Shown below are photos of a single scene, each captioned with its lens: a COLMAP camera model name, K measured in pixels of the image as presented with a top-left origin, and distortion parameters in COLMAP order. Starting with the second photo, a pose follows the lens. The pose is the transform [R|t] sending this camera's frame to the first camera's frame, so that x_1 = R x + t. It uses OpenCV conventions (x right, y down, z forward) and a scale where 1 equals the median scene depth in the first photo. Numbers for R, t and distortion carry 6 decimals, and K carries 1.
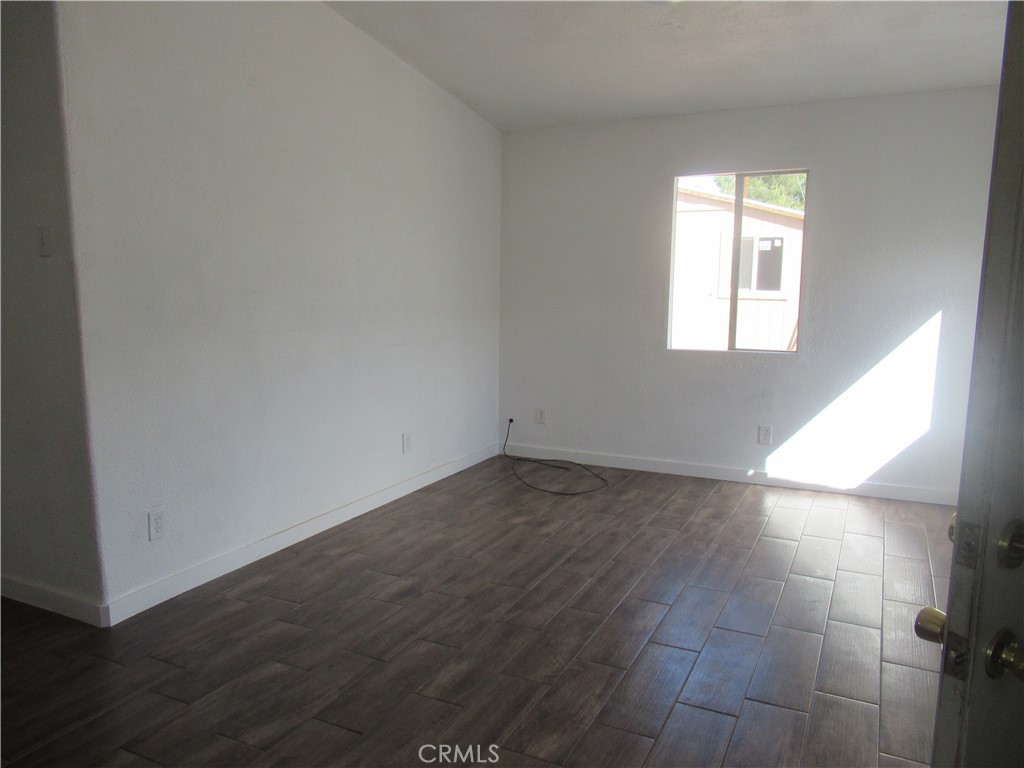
lens RADIAL K [[761.9, 0, 509.6], [0, 761.9, 388.1], [0, 0, 1]] dist [-0.016884, -0.005133]
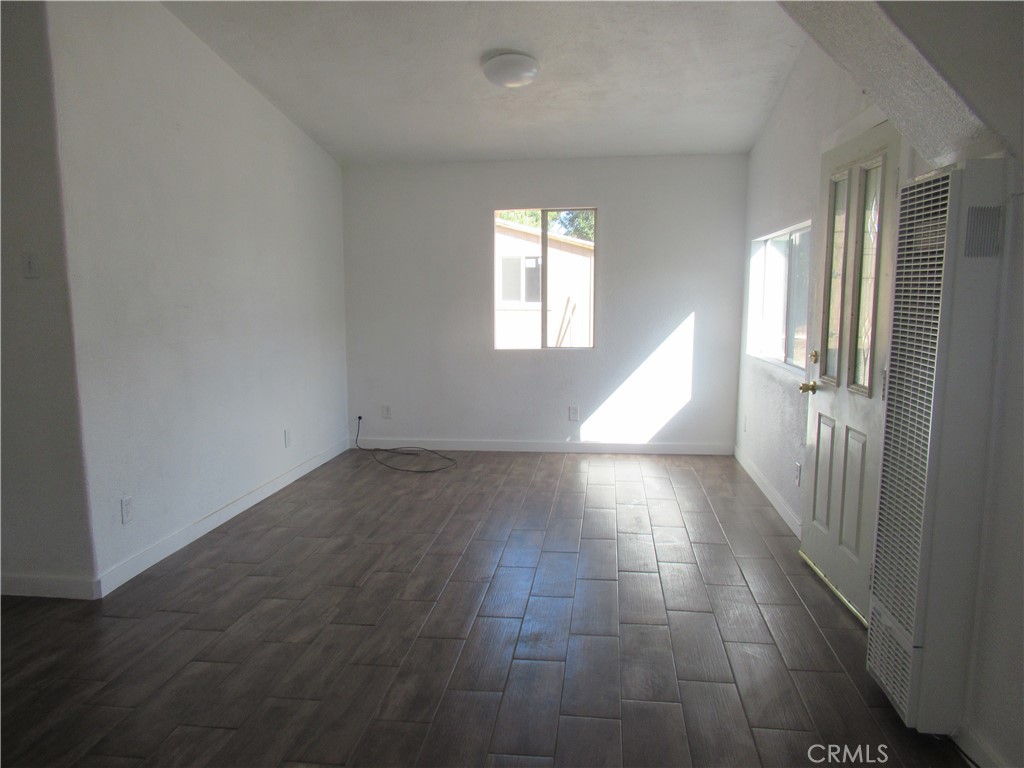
lens RADIAL K [[761.9, 0, 509.6], [0, 761.9, 388.1], [0, 0, 1]] dist [-0.016884, -0.005133]
pose [[0.945247, -0.050583, 0.322411, -0.208976], [0.056861, 0.998331, -0.010076, 0.030600], [-0.321364, 0.027857, 0.946546, -0.210770]]
